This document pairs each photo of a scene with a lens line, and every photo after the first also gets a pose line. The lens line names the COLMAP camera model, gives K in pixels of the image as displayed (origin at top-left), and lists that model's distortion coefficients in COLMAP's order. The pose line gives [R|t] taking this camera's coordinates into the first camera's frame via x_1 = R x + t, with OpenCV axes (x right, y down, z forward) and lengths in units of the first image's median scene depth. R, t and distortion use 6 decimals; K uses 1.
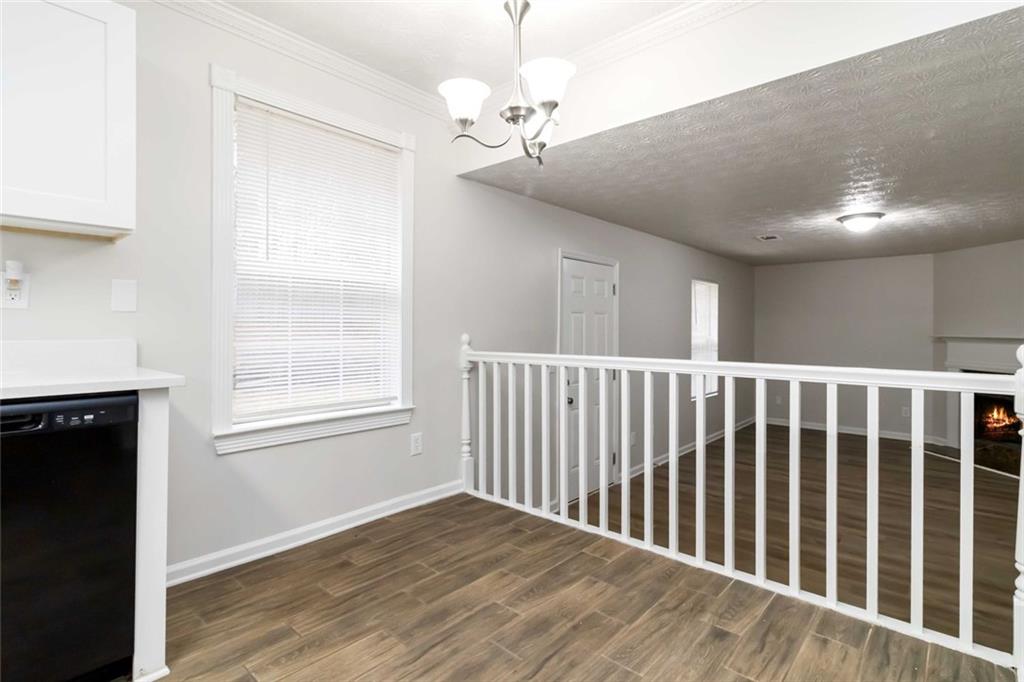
lens RADIAL K [[489.9, 0, 523.5], [0, 489.9, 324.9], [0, 0, 1]] dist [-0.000544, -0.000299]
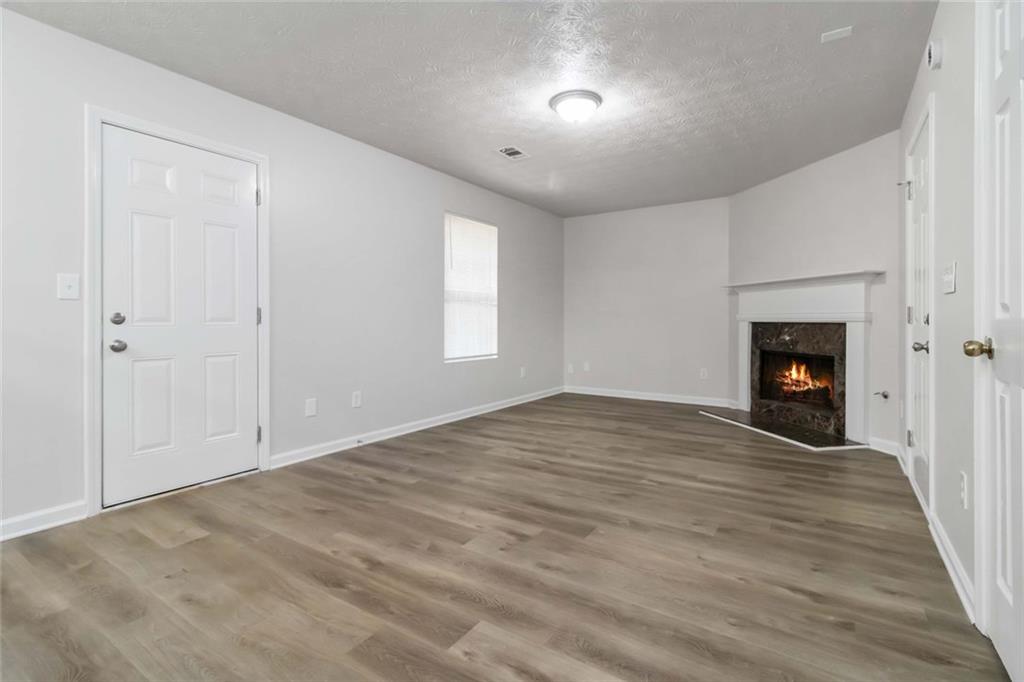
lens RADIAL K [[466.9, 0, 522.7], [0, 466.9, 322.6], [0, 0, 1]] dist [-0.000425, -0.000259]
pose [[0.992846, -0.004099, 0.119332, 0.510116], [0.002733, 0.999929, 0.011604, 0.108098], [-0.119371, -0.011195, 0.992787, 0.285227]]
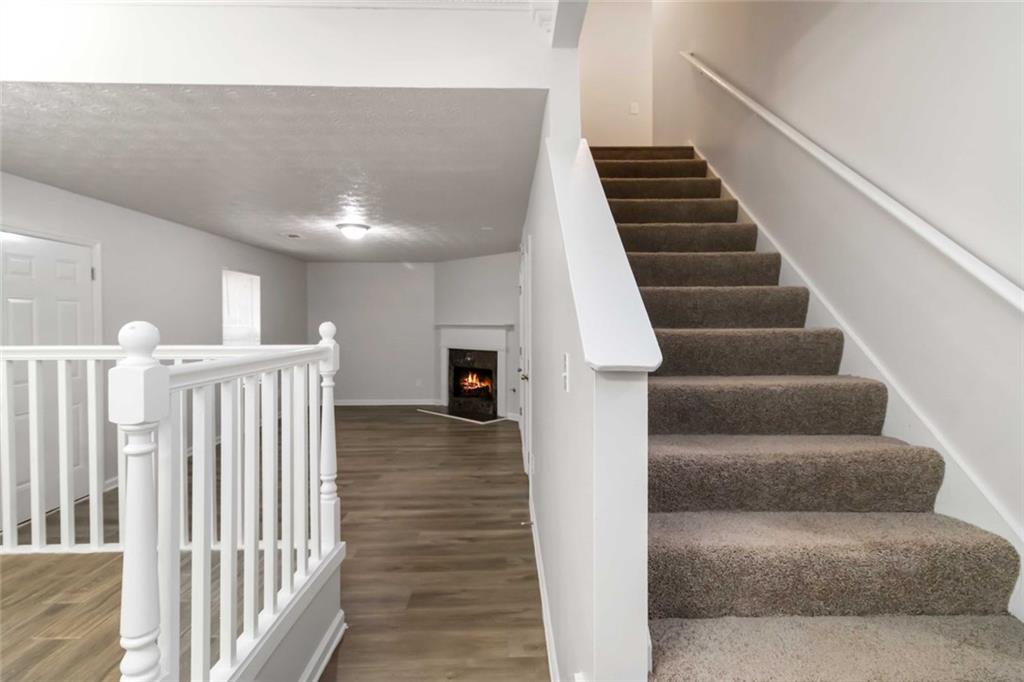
lens RADIAL K [[472.7, 0, 517.1], [0, 472.7, 337.0], [0, 0, 1]] dist [-0.003428, -0.000365]
pose [[0.742601, -0.024639, 0.669280, 0.193925], [-0.003127, 0.999185, 0.040254, 0.005196], [-0.669727, -0.031985, 0.741919, -0.152613]]
